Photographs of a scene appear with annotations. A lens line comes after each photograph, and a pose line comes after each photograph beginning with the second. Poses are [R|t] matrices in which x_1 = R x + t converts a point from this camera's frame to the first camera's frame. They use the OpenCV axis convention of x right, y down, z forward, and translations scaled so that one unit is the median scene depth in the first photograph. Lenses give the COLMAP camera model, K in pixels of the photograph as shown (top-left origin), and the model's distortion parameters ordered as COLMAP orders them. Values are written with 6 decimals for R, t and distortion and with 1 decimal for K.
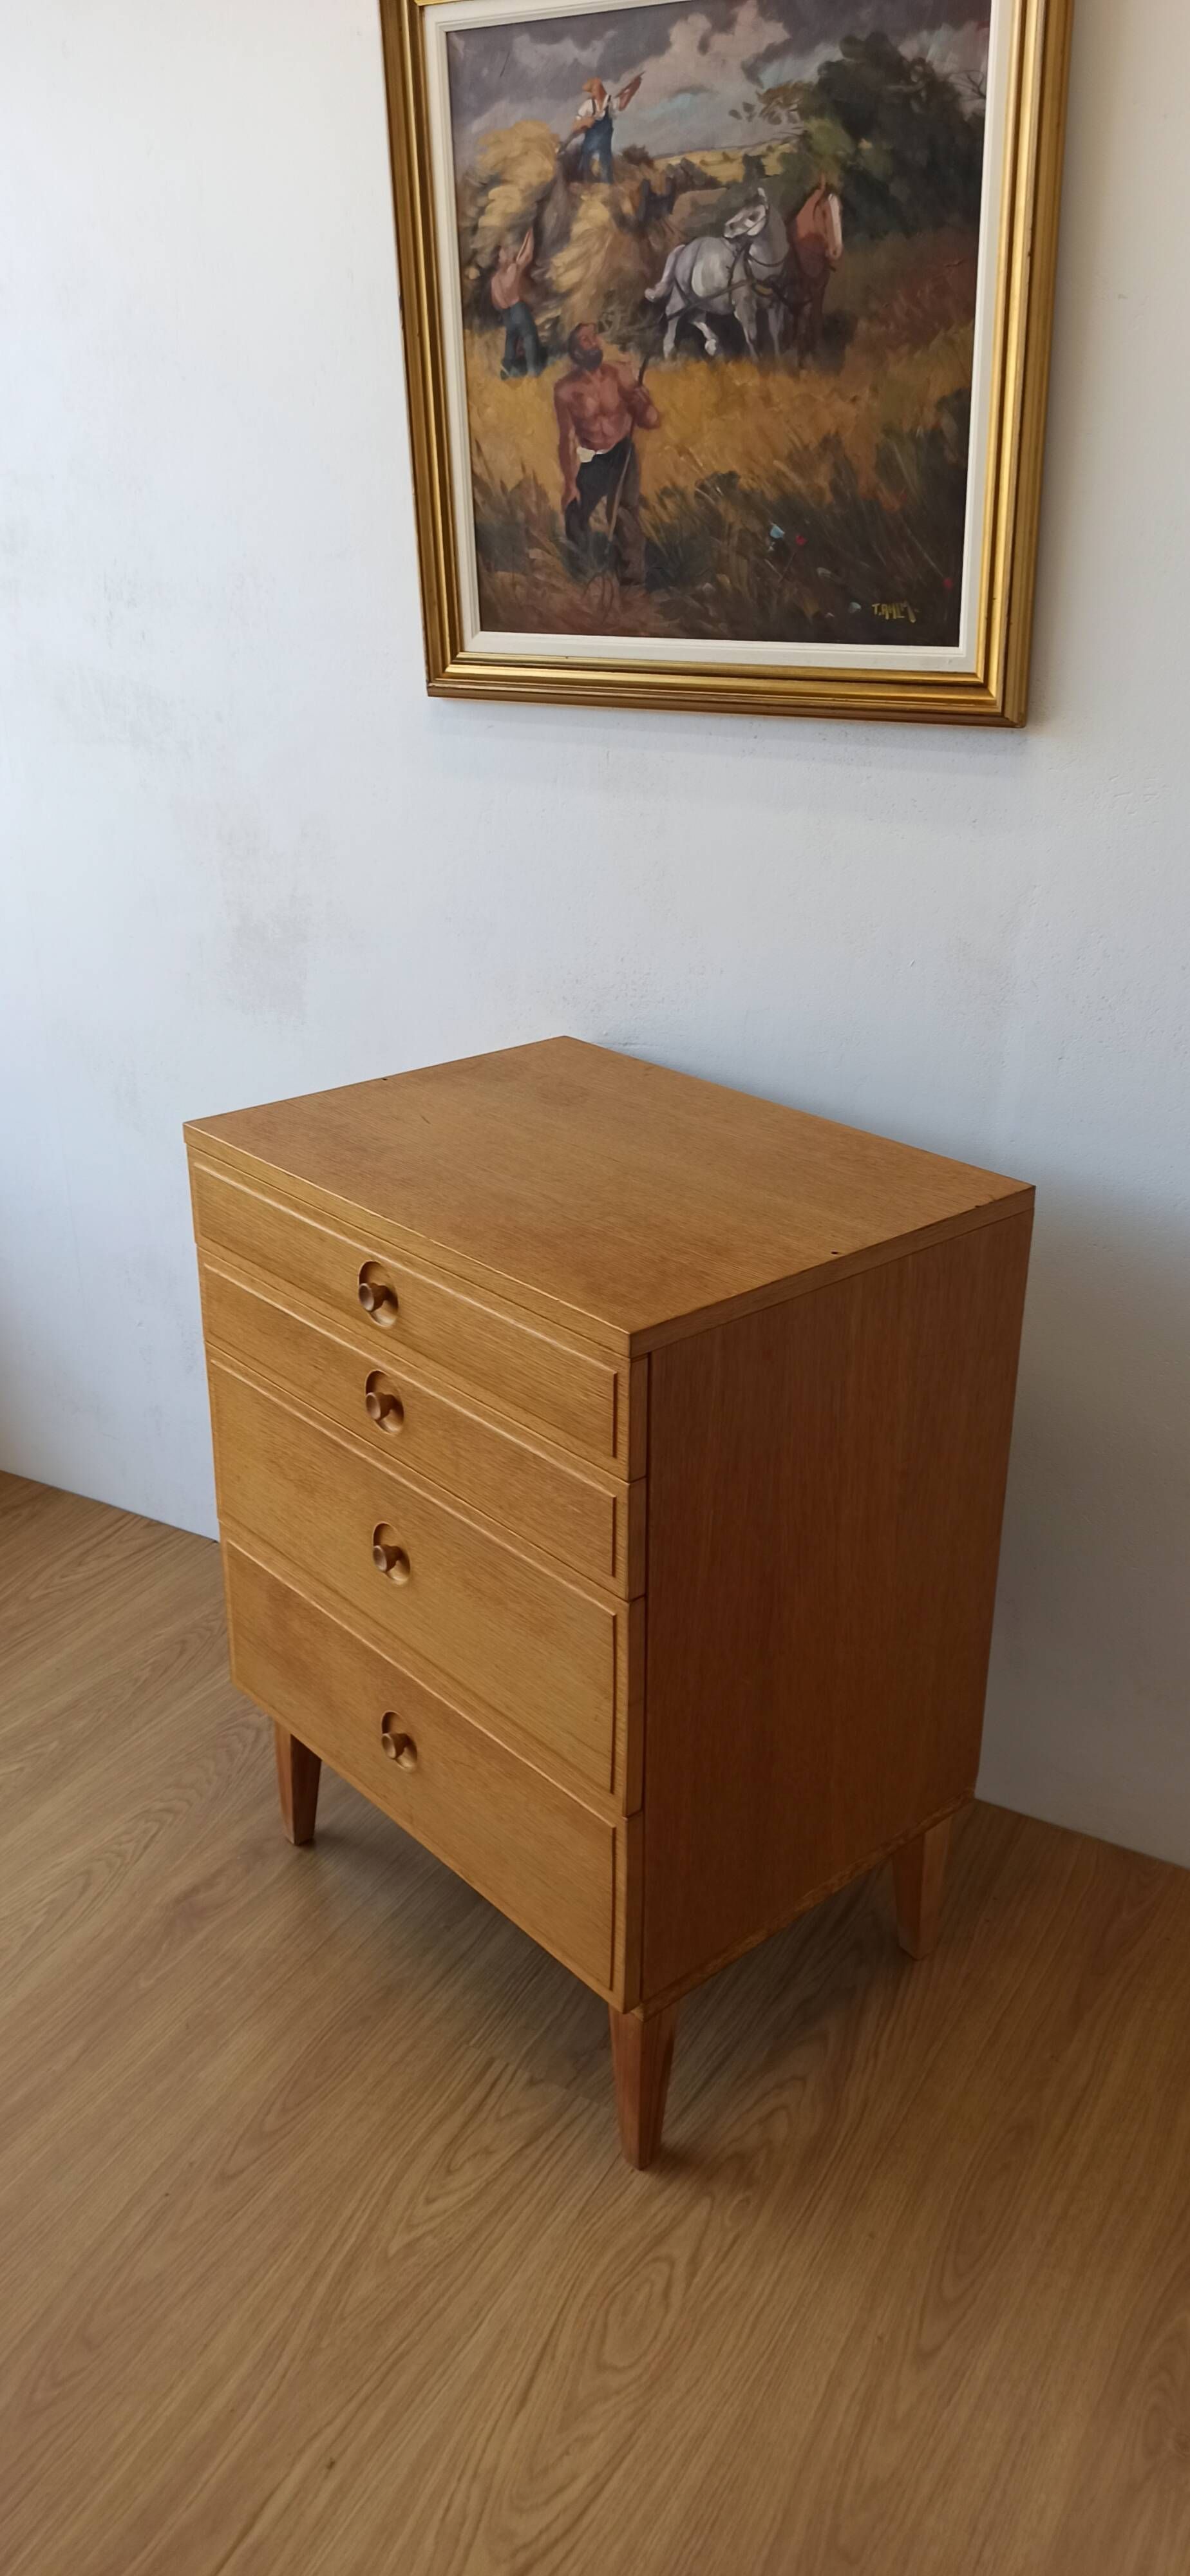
lens RADIAL K [[1905.5, 0, 572.2], [0, 1905.5, 1291.2], [0, 0, 1]] dist [0.051039, -0.064053]
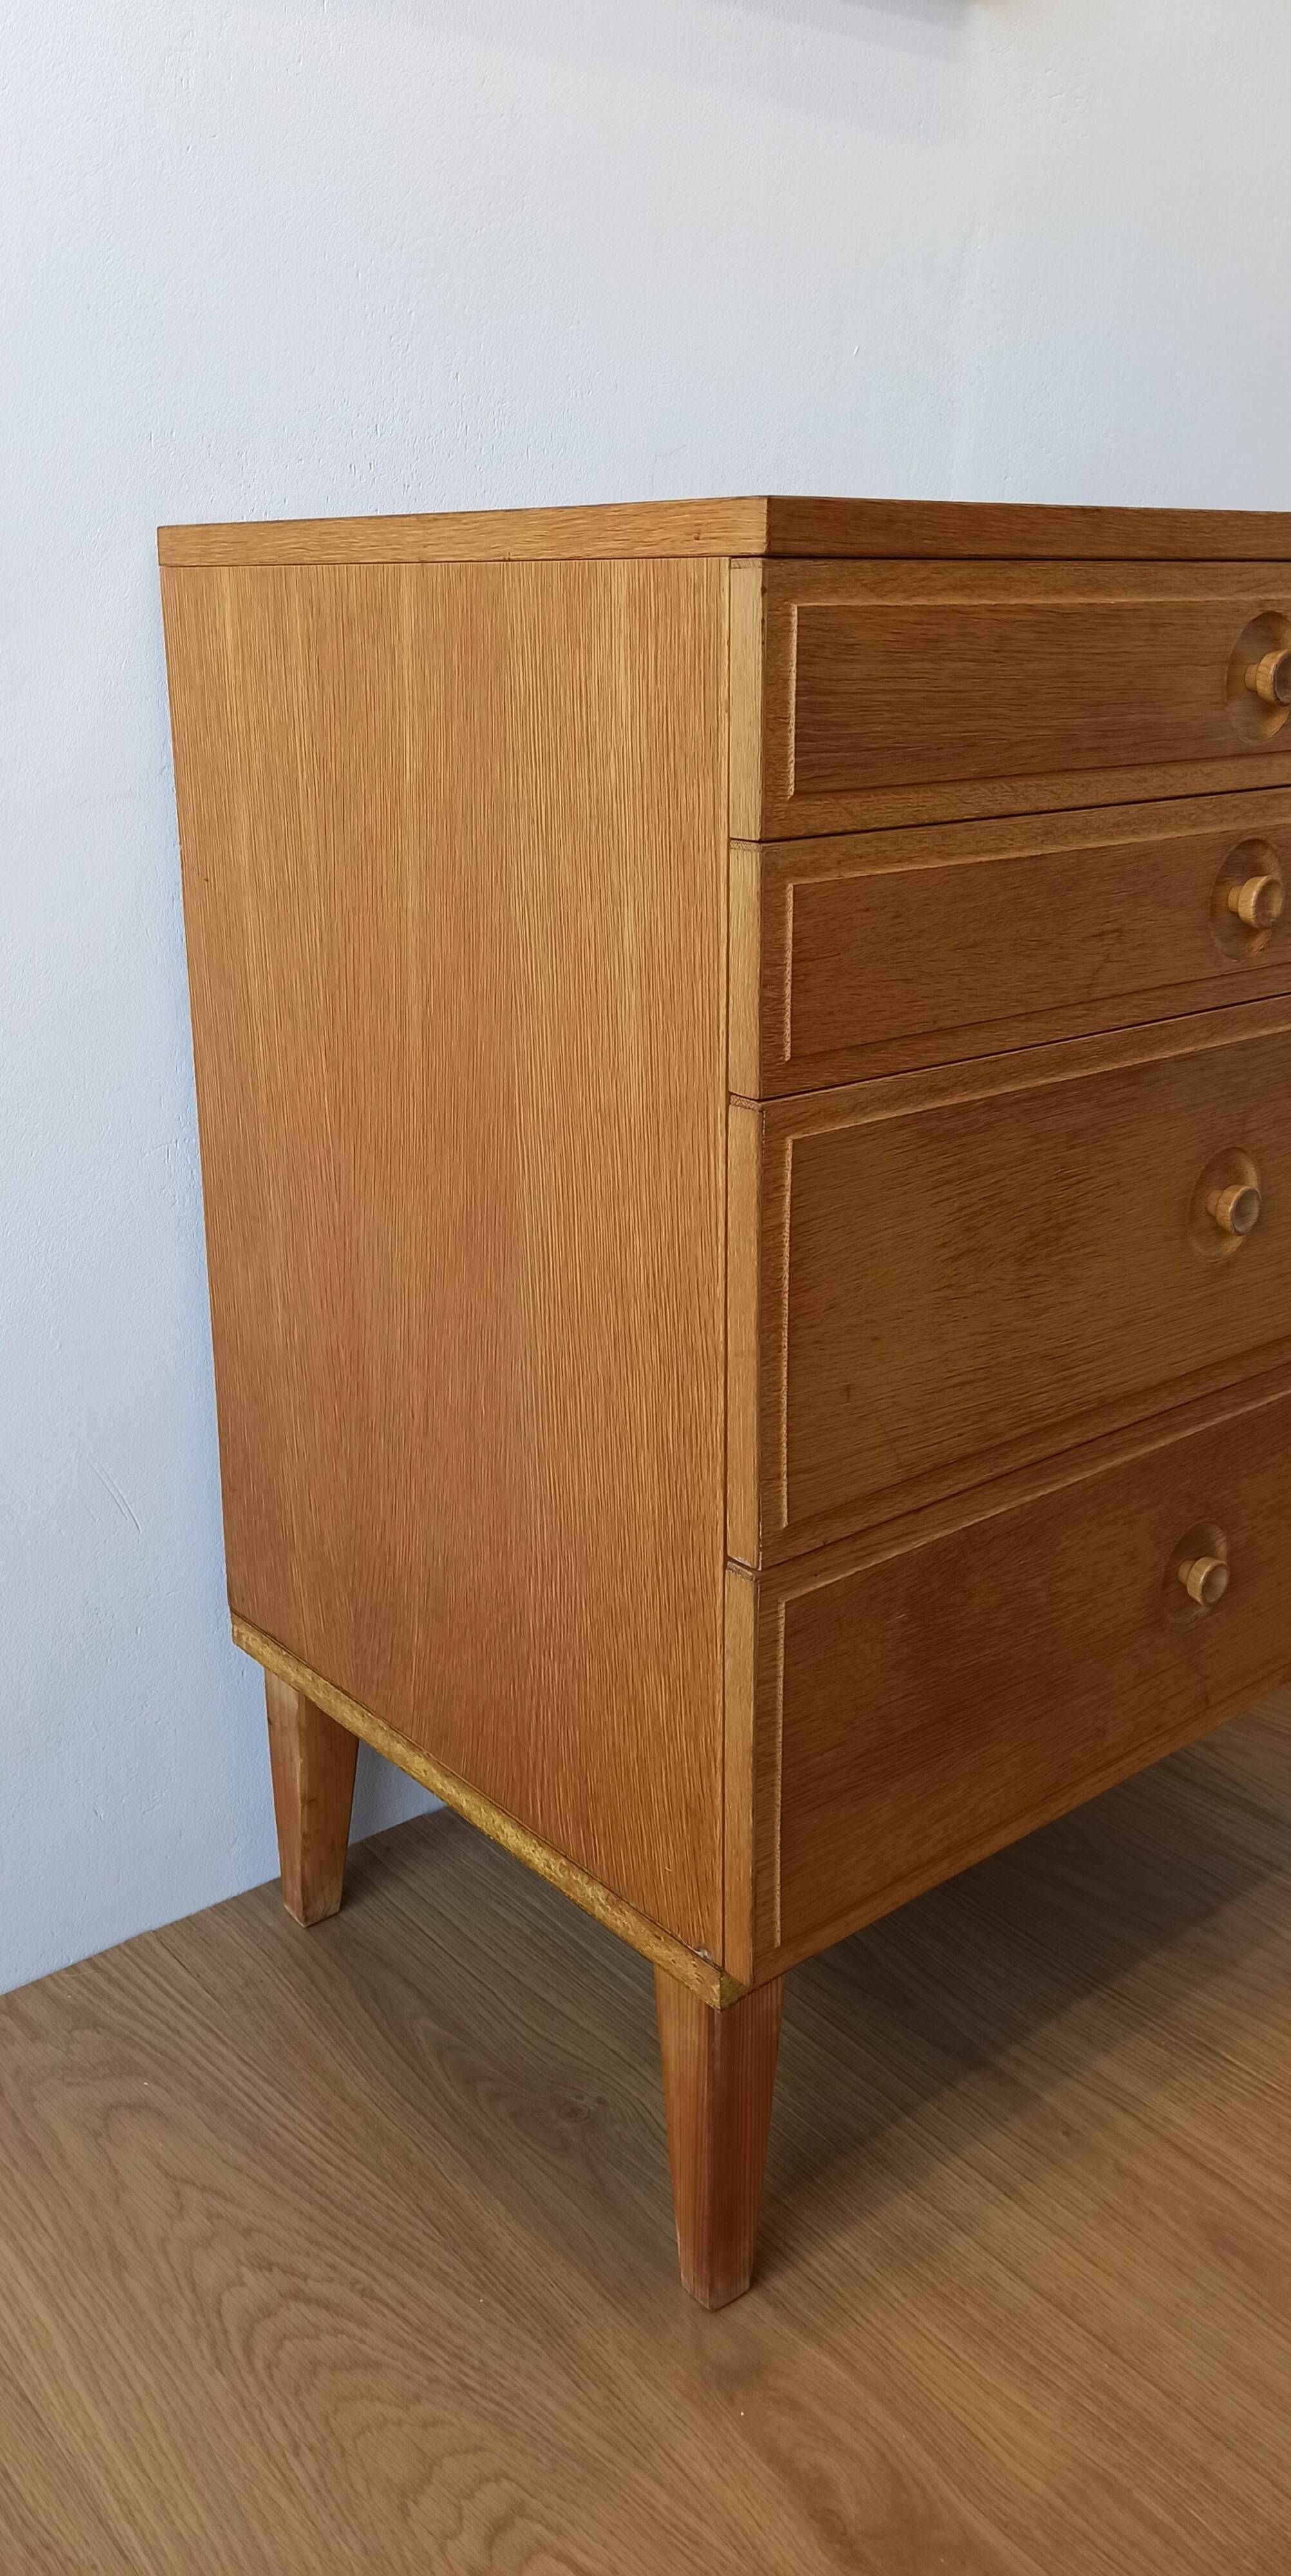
lens RADIAL K [[2092.7, 0, 666.4], [0, 2092.7, 1206.9], [0, 0, 1]] dist [0.045004, -0.018207]
pose [[0.347712, -0.266390, 0.898962, -0.629808], [0.370003, 0.919961, 0.129498, -0.016574], [-0.861507, 0.287591, 0.418446, 0.887846]]
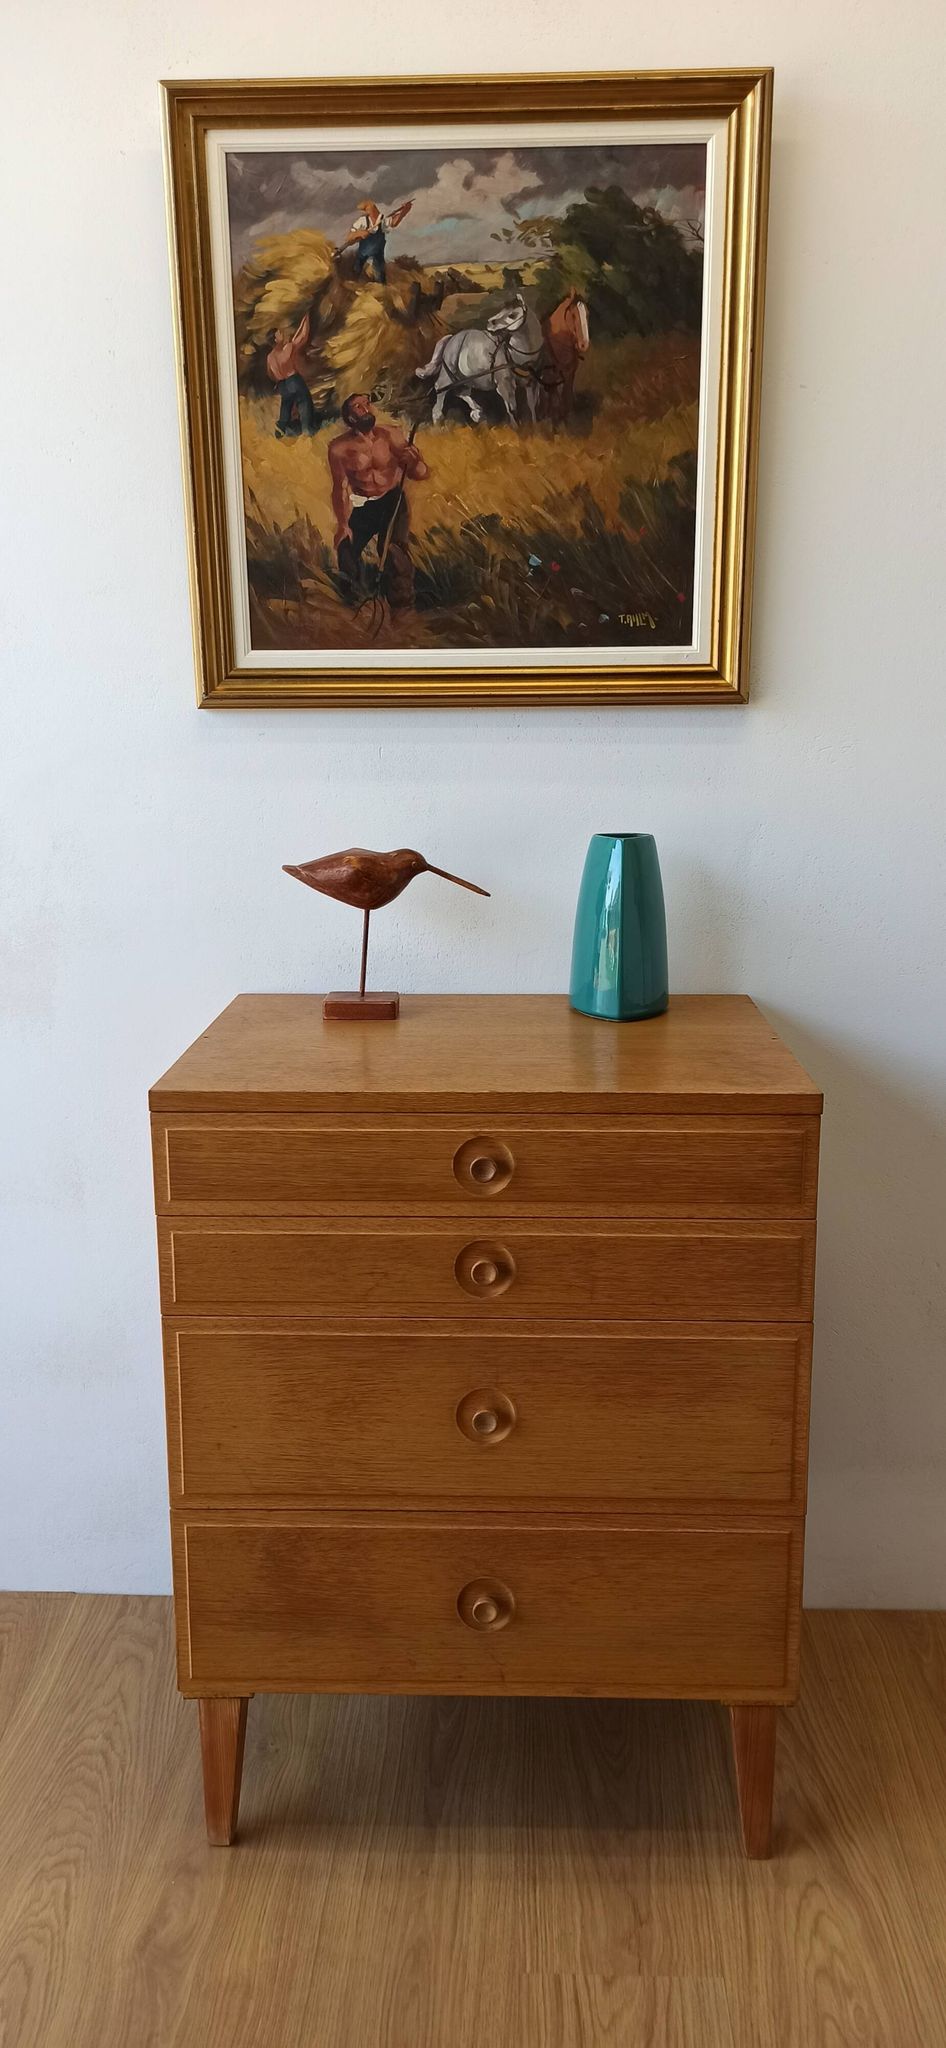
lens RADIAL K [[1515.0, 0, 464.3], [0, 1515.0, 1025.7], [0, 0, 1]] dist [0.051039, -0.064053]
pose [[0.883893, -0.103633, 0.456063, -0.413760], [0.187989, 0.971624, -0.143554, 0.026264], [-0.428244, 0.212621, 0.878293, 0.226392]]
